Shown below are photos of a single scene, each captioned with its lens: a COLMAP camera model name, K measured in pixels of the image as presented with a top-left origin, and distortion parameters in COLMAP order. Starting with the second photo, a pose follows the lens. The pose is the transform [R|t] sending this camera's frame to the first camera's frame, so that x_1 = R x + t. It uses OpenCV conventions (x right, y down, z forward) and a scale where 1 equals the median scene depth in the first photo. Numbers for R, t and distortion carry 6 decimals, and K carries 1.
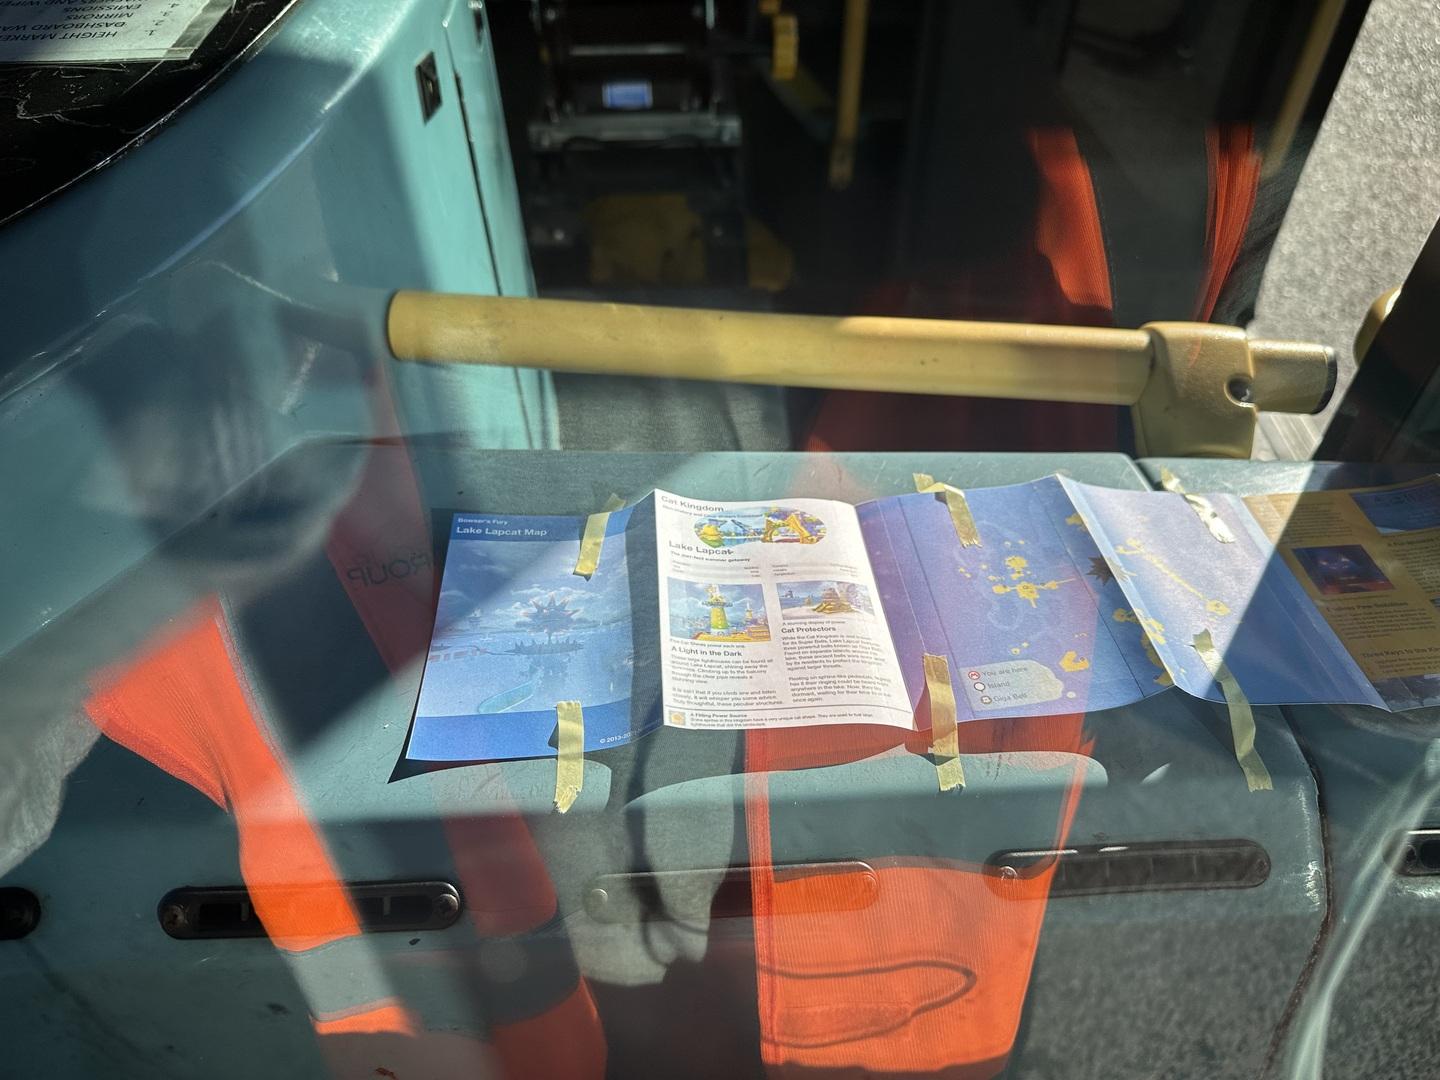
lens RADIAL K [[1052.2, 0, 722.3], [0, 1052.2, 499.2], [0, 0, 1]] dist [0.110523, -0.163854]
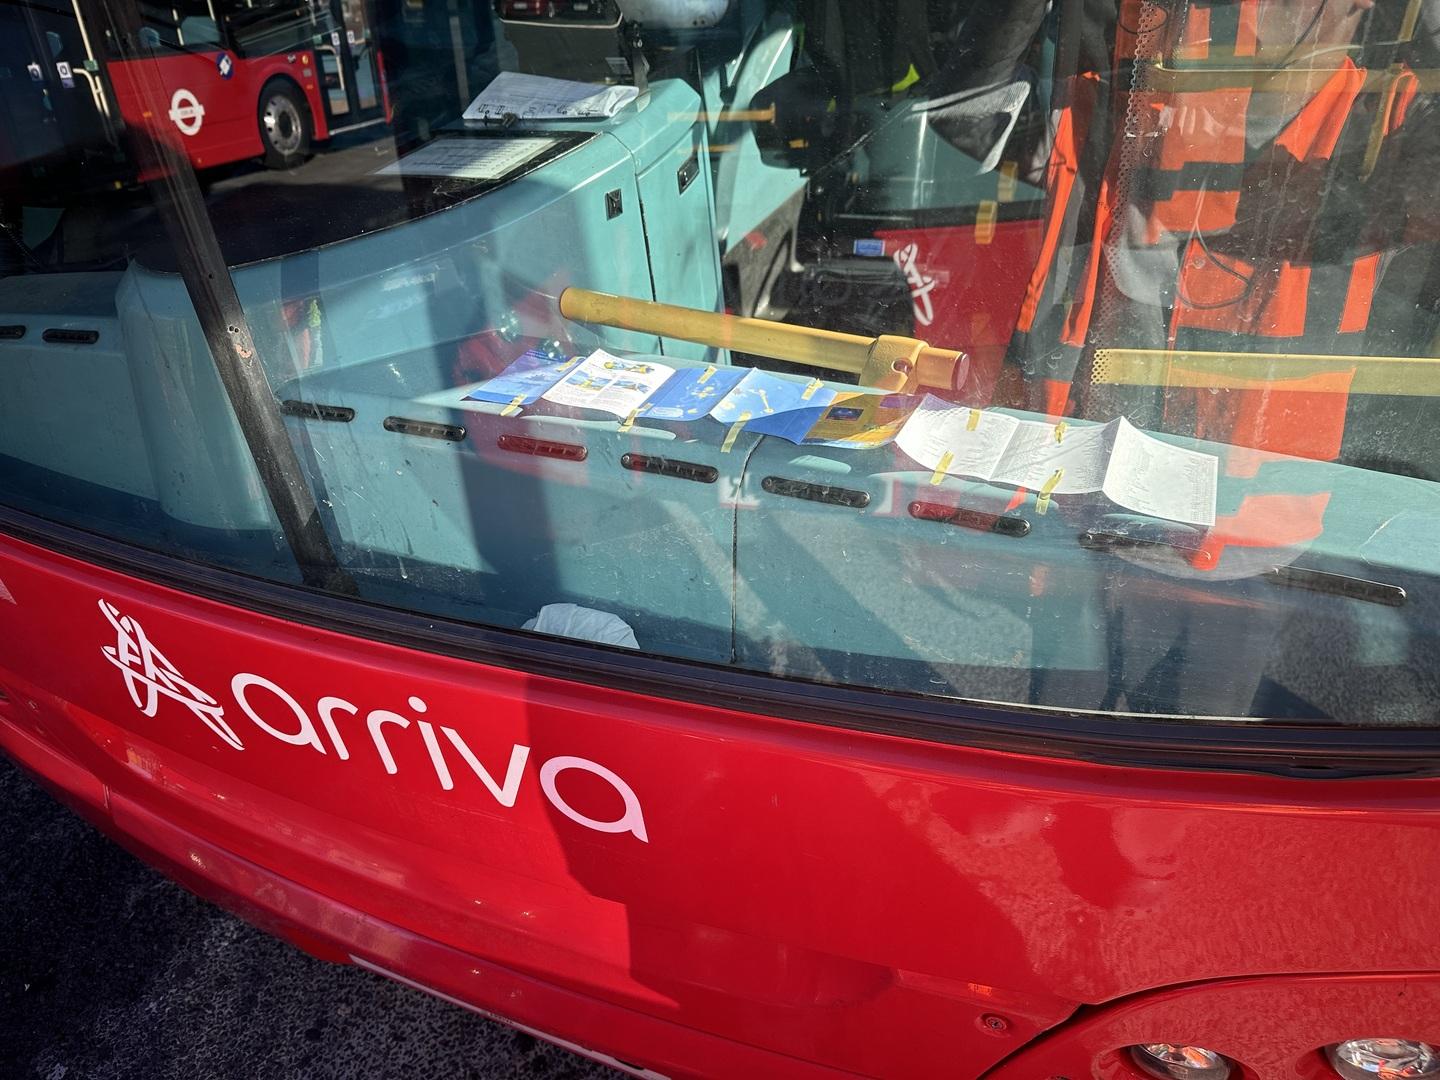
lens RADIAL K [[1001.6, 0, 720.0], [0, 1001.6, 540.0], [0, 0, 1]] dist [0.097560, -0.126981]
pose [[0.905721, 0.187866, -0.379968, 1.293066], [-0.228788, 0.971296, -0.065123, 0.565843], [0.356827, 0.145915, 0.922704, -1.128648]]
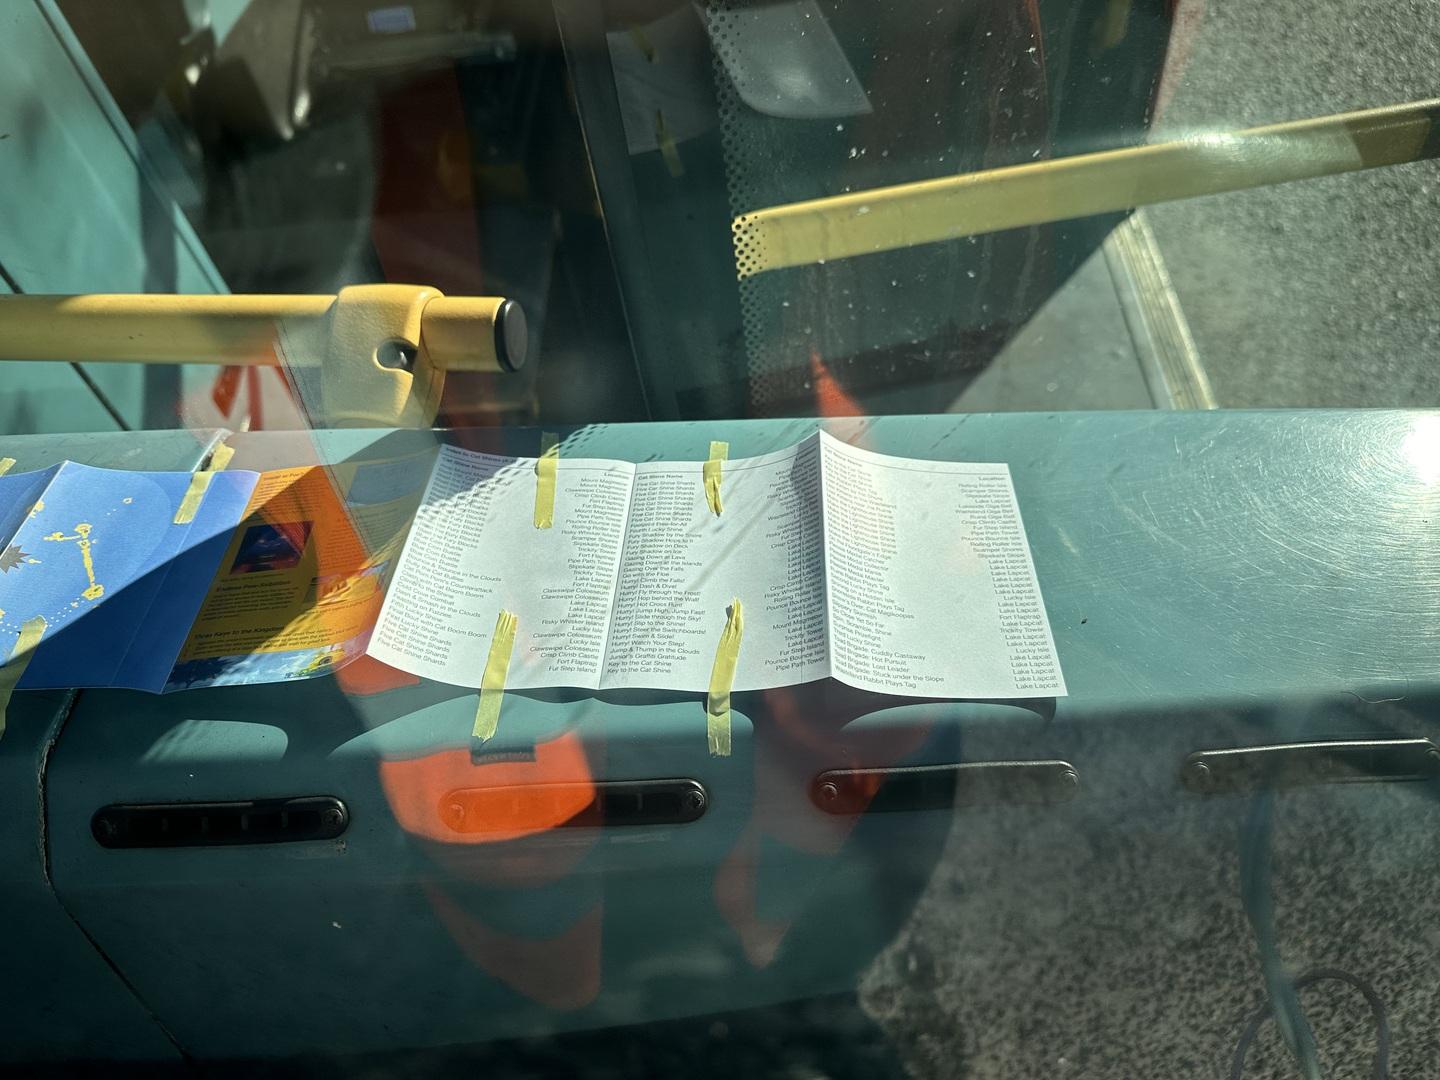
lens RADIAL K [[999.0, 0, 720.0], [0, 999.0, 540.0], [0, 0, 1]] dist [0.114433, -0.215237]
pose [[0.995096, -0.027055, -0.095146, 1.190166], [0.040763, 0.988558, 0.145226, -0.072916], [0.090128, -0.148392, 0.984813, 0.057034]]
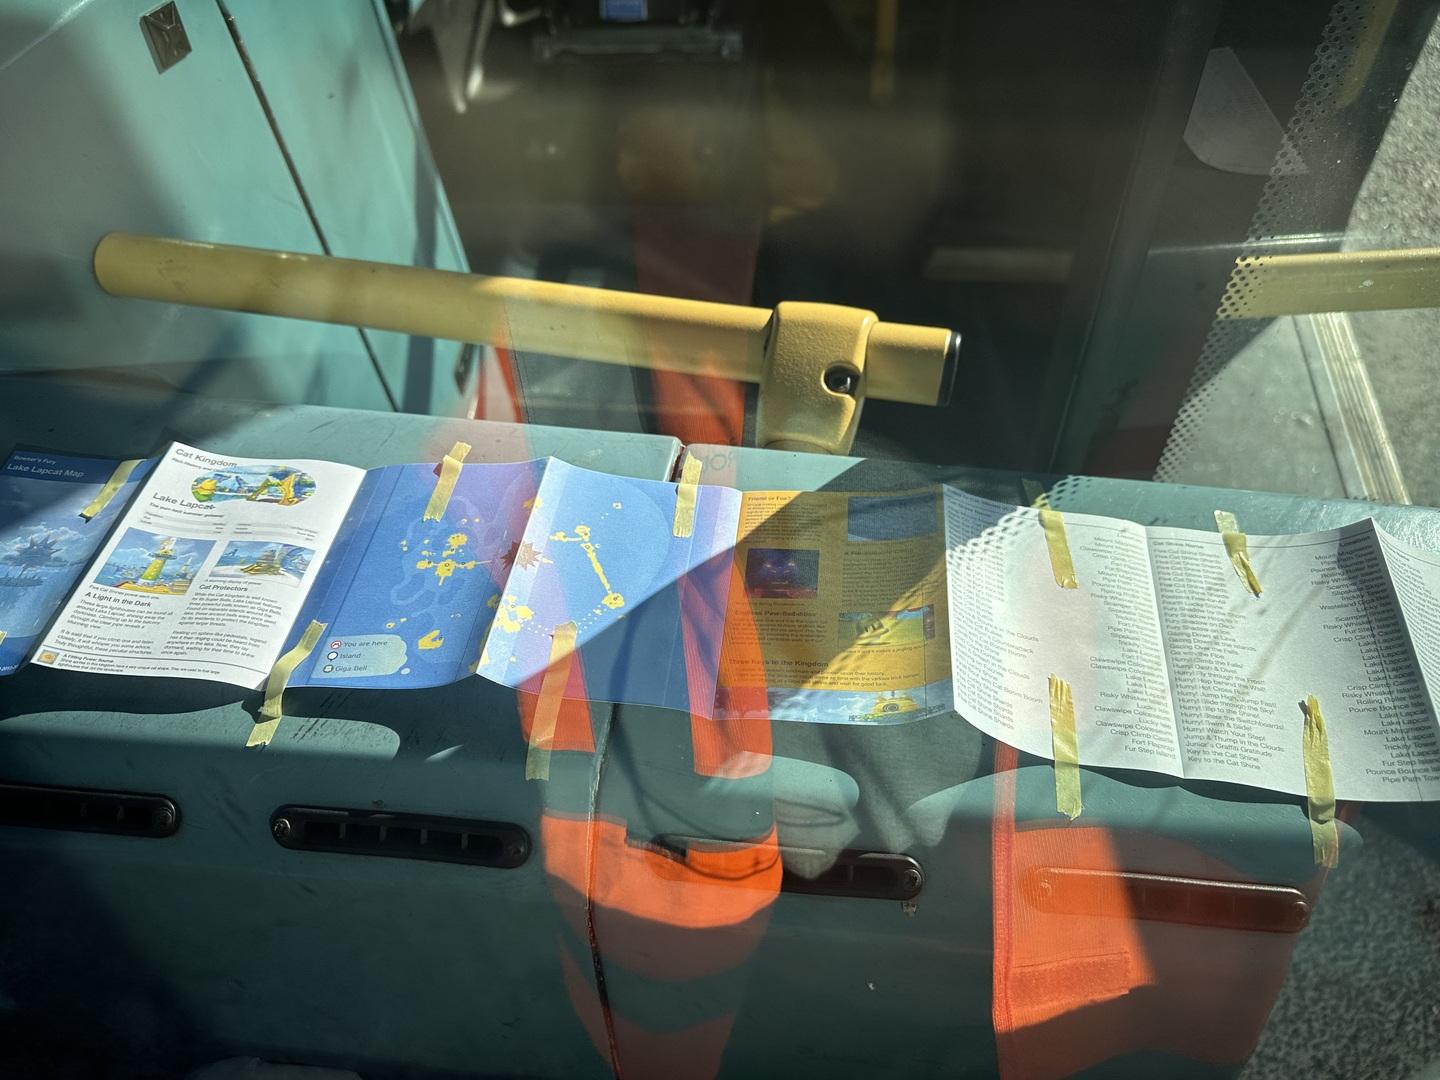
lens RADIAL K [[999.0, 0, 720.0], [0, 999.0, 540.0], [0, 0, 1]] dist [0.114433, -0.215237]
pose [[0.986917, 0.088880, -0.134521, 0.694672], [-0.069616, 0.987460, 0.141690, -0.104895], [0.145427, -0.130472, 0.980728, 0.050812]]
